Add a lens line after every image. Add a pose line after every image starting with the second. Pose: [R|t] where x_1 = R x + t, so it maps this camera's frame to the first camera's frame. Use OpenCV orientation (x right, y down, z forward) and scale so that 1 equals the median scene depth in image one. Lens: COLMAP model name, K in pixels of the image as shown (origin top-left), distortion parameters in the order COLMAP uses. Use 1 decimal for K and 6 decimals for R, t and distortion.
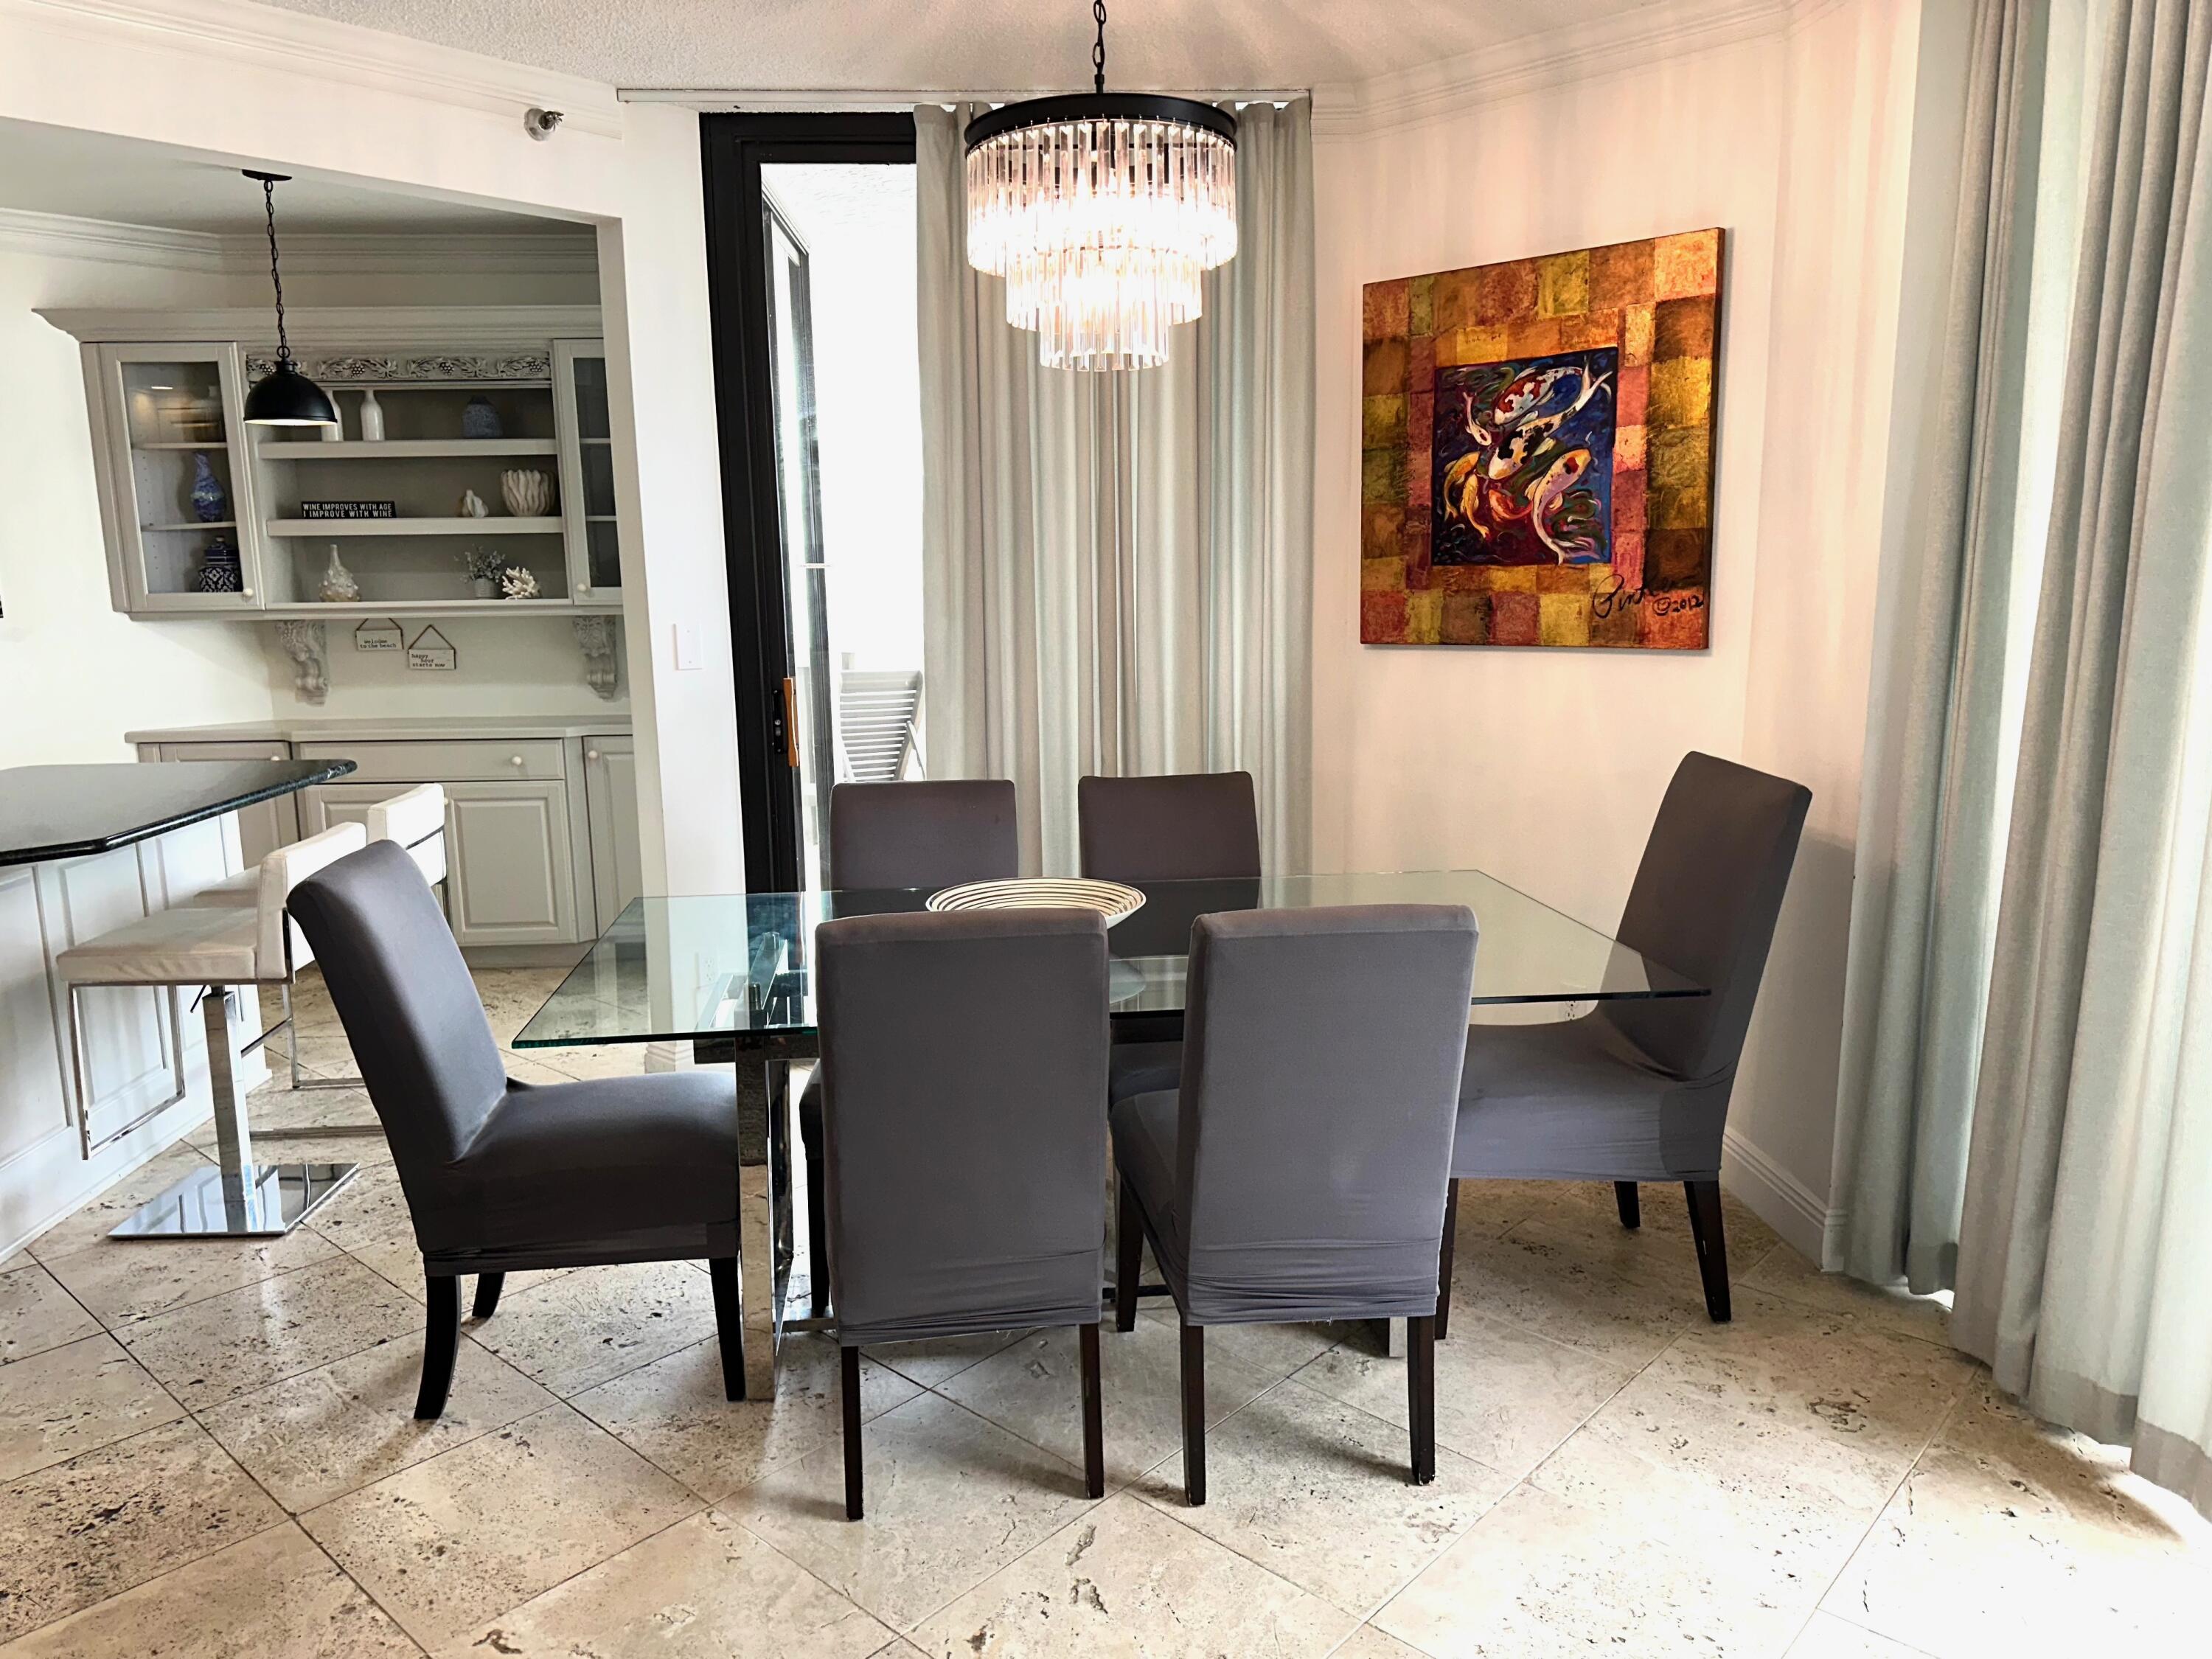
lens RADIAL K [[1593.6, 0, 1097.2], [0, 1593.6, 842.4], [0, 0, 1]] dist [0.088293, -0.107009]
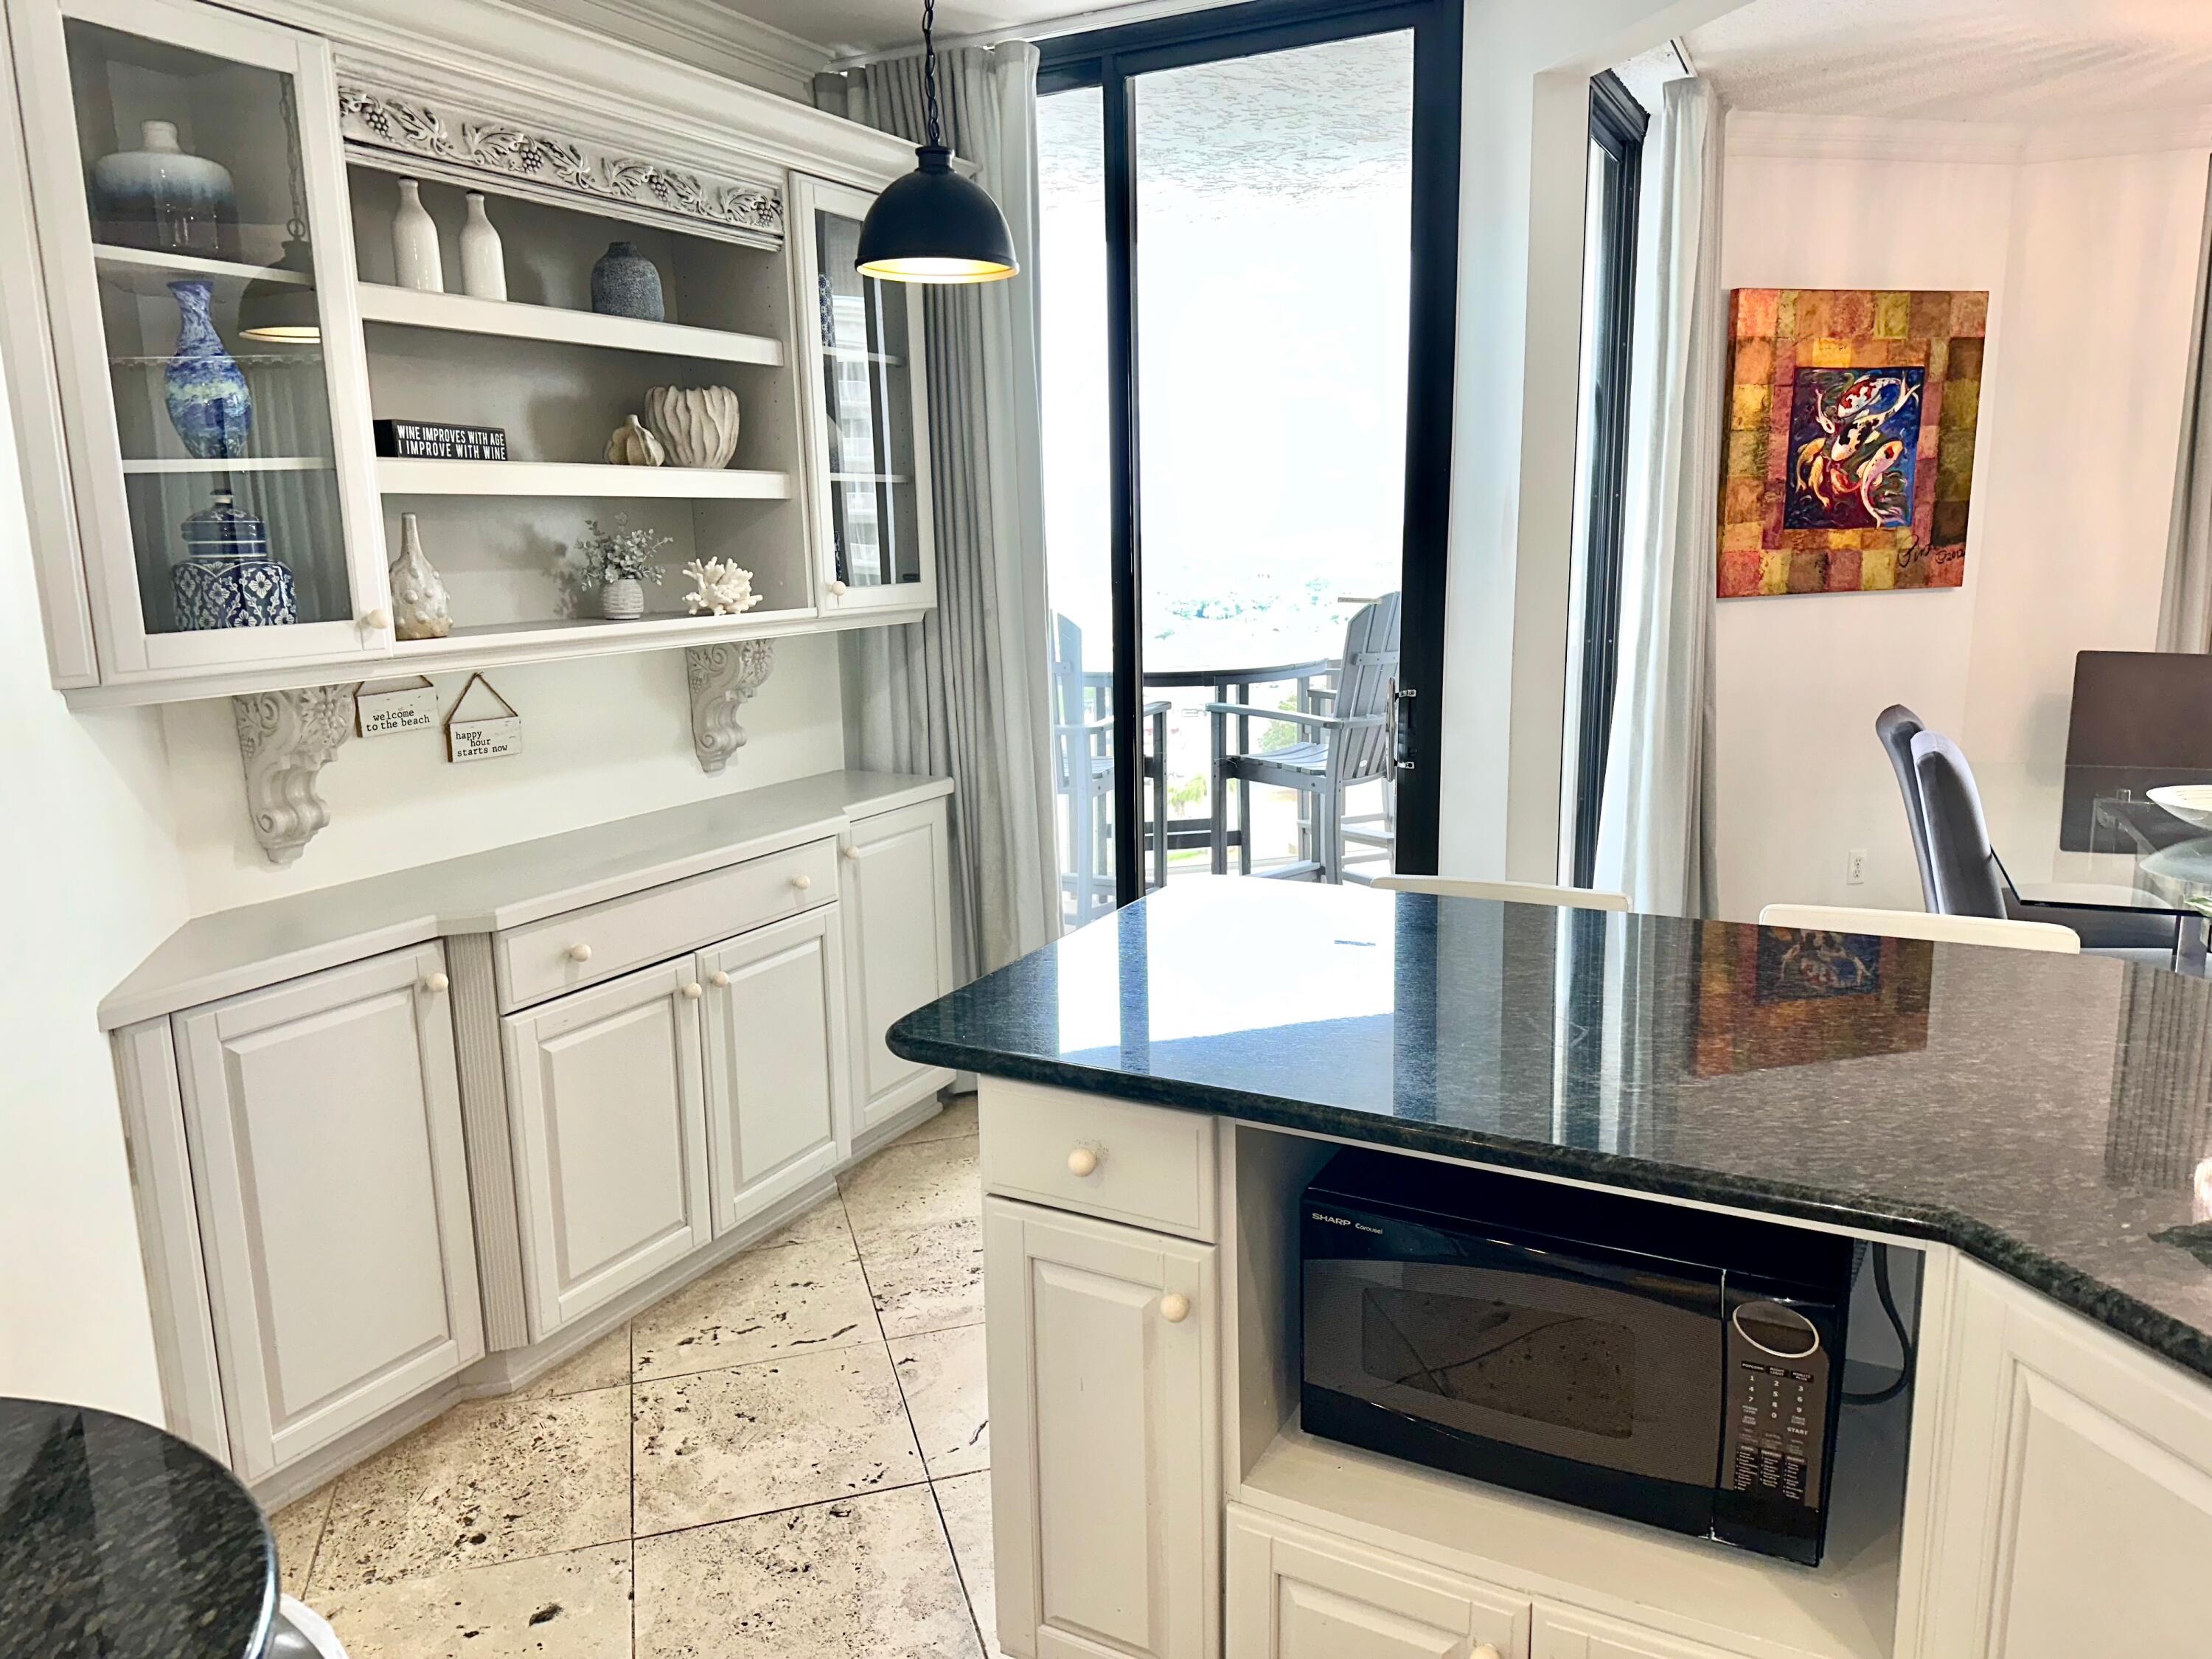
lens RADIAL K [[1593.6, 0, 1091.3], [0, 1593.6, 820.9], [0, 0, 1]] dist [0.088293, -0.107009]
pose [[0.489183, -0.160020, 0.857376, -1.179723], [0.161262, 0.982671, 0.091395, -0.159687], [-0.857143, 0.093553, 0.506511, 0.891324]]
